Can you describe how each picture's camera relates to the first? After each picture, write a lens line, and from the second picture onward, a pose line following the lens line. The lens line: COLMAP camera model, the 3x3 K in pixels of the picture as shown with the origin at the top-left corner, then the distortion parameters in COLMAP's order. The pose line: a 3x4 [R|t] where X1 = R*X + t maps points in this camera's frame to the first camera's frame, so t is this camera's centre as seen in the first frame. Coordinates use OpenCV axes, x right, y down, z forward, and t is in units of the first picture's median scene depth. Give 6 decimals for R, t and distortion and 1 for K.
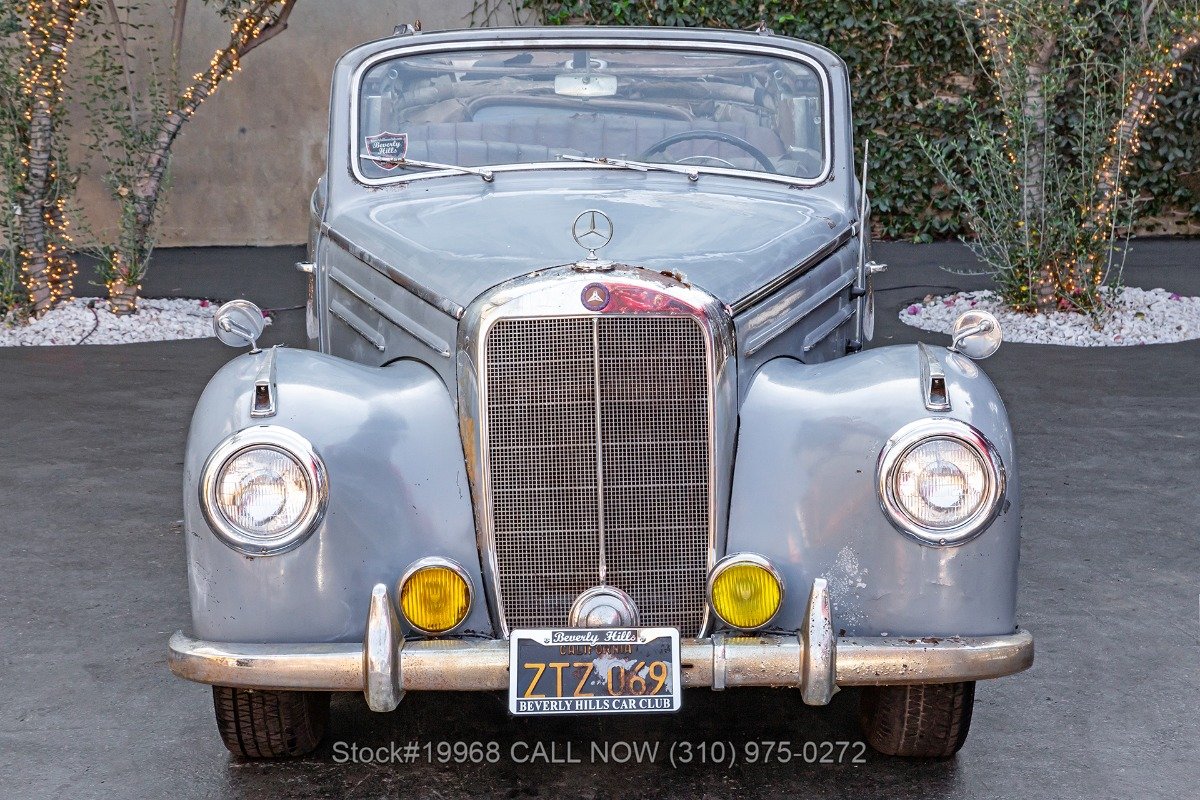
lens RADIAL K [[2628.5, 0, 593.4], [0, 2628.5, 392.6], [0, 0, 1]] dist [0.369244, 0.349101]
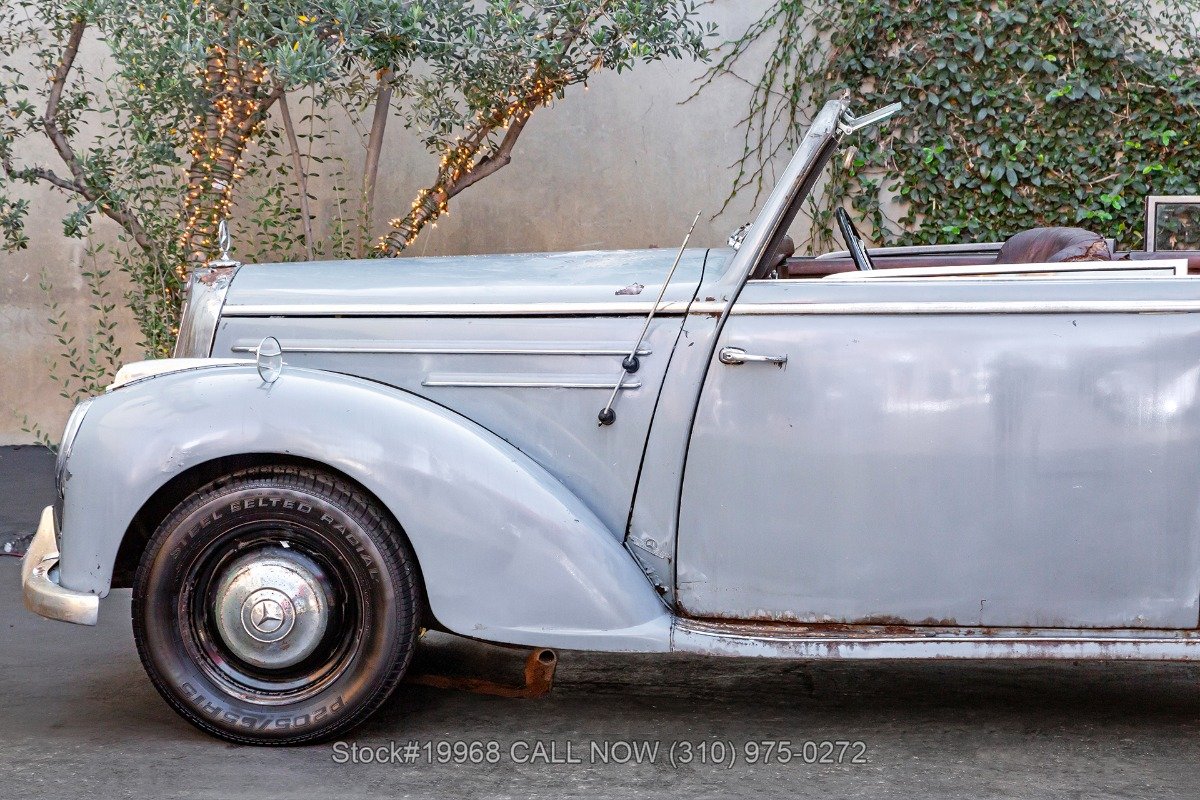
lens RADIAL K [[2929.4, 0, 572.5], [0, 2929.4, 404.1], [0, 0, 1]] dist [0.469713, 0.232770]
pose [[0.995479, 0.019233, -0.093011, -0.015665], [-0.026758, 0.996408, -0.080344, 0.001694], [0.091132, 0.082469, 0.992418, 0.154848]]
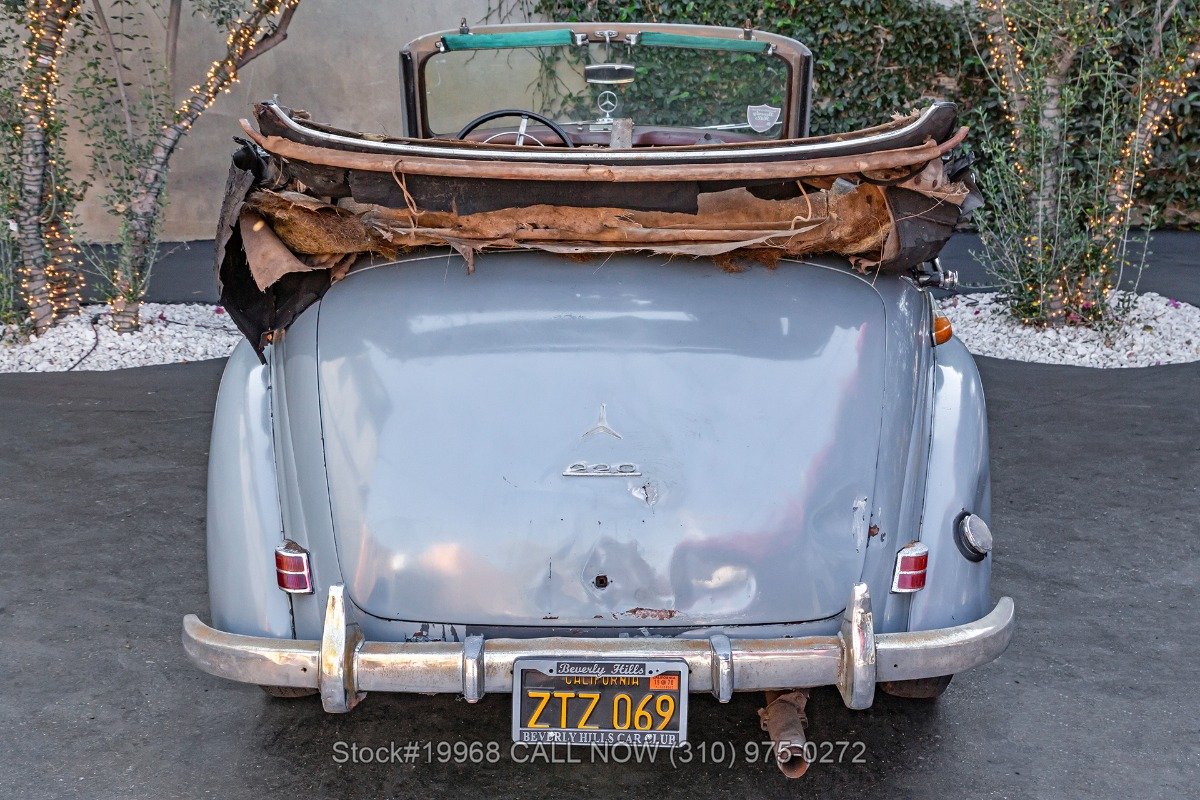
lens RADIAL K [[1834.1, 0, 603.2], [0, 1834.1, 416.5], [0, 0, 1]] dist [0.164930, 0.151097]
pose [[0.999997, -0.000941, -0.002333, 0.002851], [0.001119, 0.996993, 0.077485, -0.050637], [0.002253, -0.077487, 0.996991, 0.305298]]
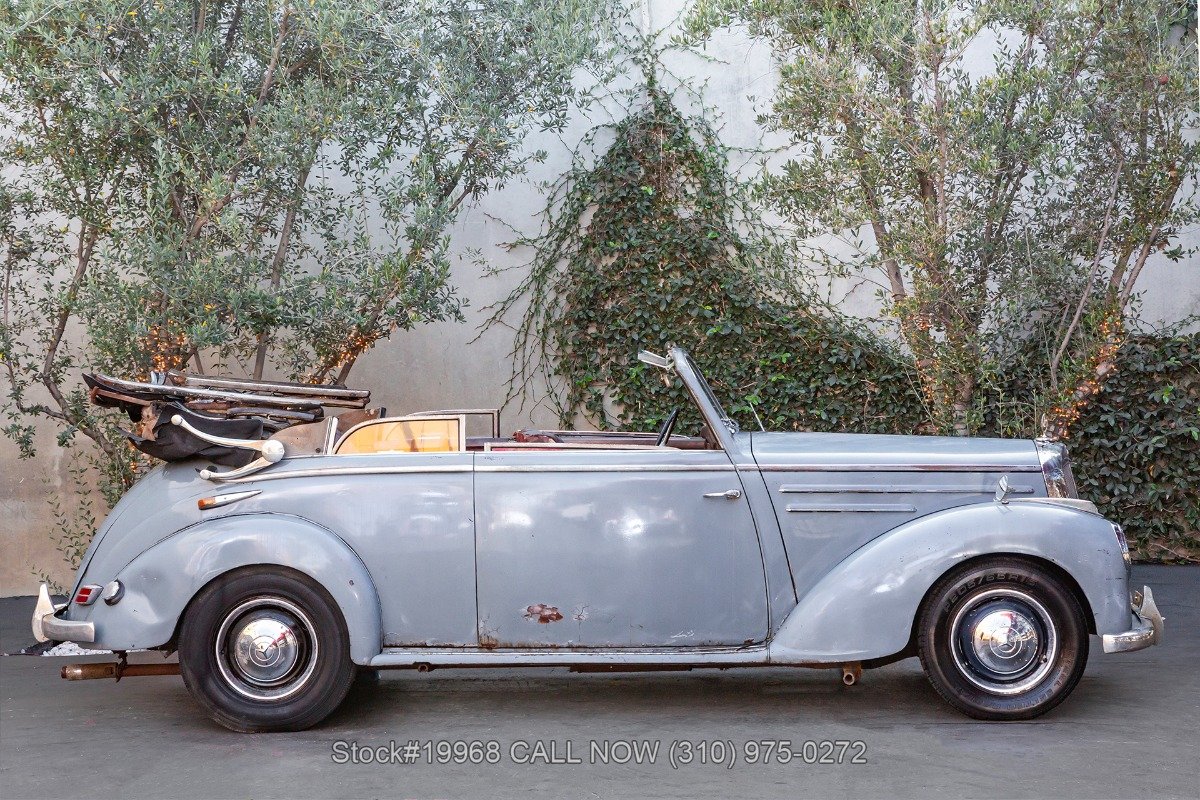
lens RADIAL K [[2628.5, 0, 593.4], [0, 2628.5, 392.6], [0, 0, 1]] dist [0.369244, 0.349101]
pose [[0.998611, -0.025443, -0.046138, 0.054150], [0.017982, 0.987678, -0.155462, 0.054486], [0.049525, 0.154416, 0.986764, -0.185201]]
